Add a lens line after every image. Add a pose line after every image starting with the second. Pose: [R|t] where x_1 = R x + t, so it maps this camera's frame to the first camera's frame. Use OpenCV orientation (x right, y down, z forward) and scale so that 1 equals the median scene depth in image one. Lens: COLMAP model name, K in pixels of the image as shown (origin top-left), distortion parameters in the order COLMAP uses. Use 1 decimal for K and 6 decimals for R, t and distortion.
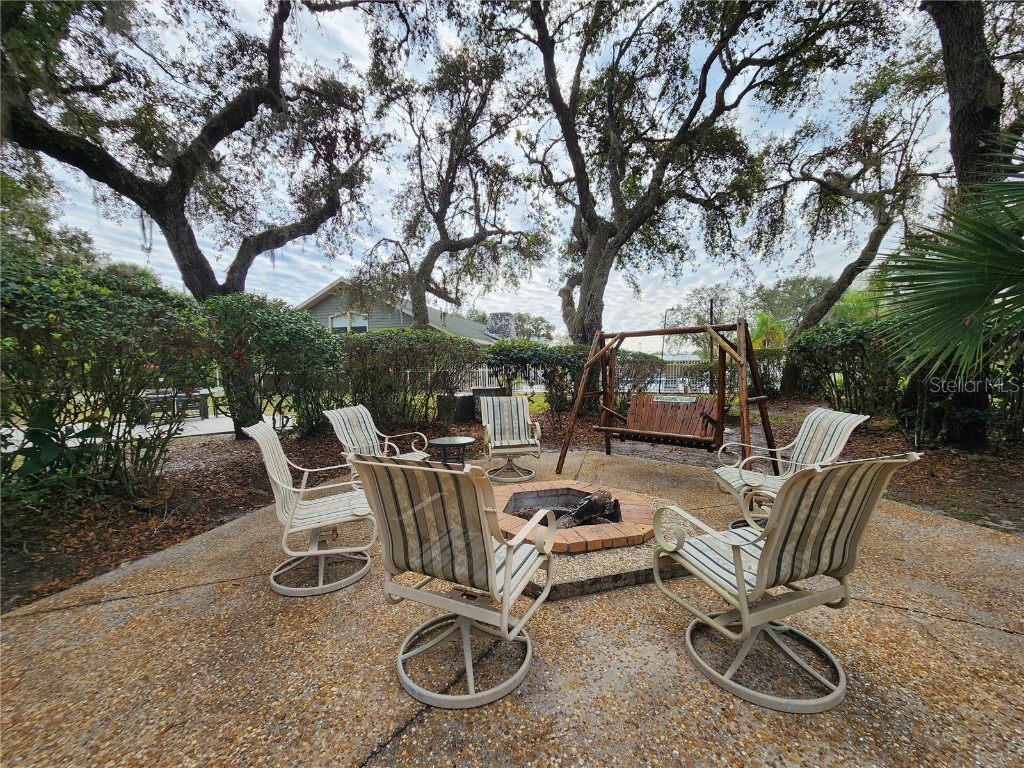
lens RADIAL K [[418.0, 0, 512.0], [0, 418.0, 384.0], [0, 0, 1]] dist [-0.001063, 0.000131]
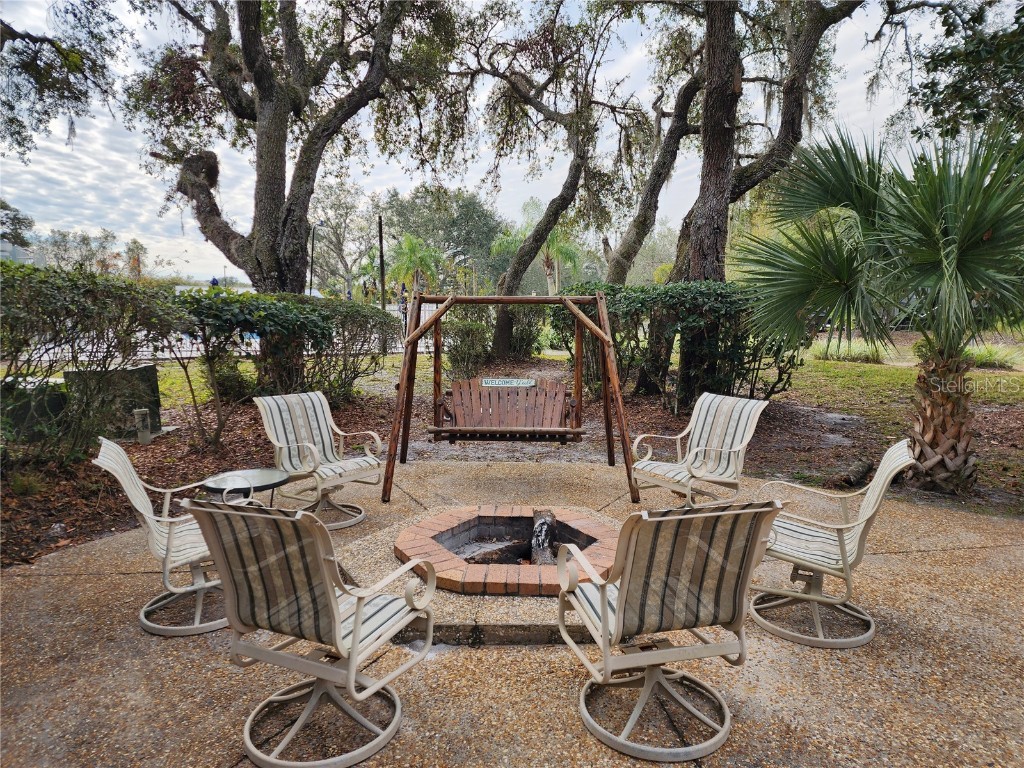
lens RADIAL K [[685.0, 0, 512.0], [0, 685.0, 384.0], [0, 0, 1]] dist [0.022500, -0.006461]
pose [[0.738390, -0.060811, 0.671627, -0.161961], [0.008946, 0.996722, 0.080410, -0.022507], [-0.674315, -0.053365, 0.736513, 0.015167]]
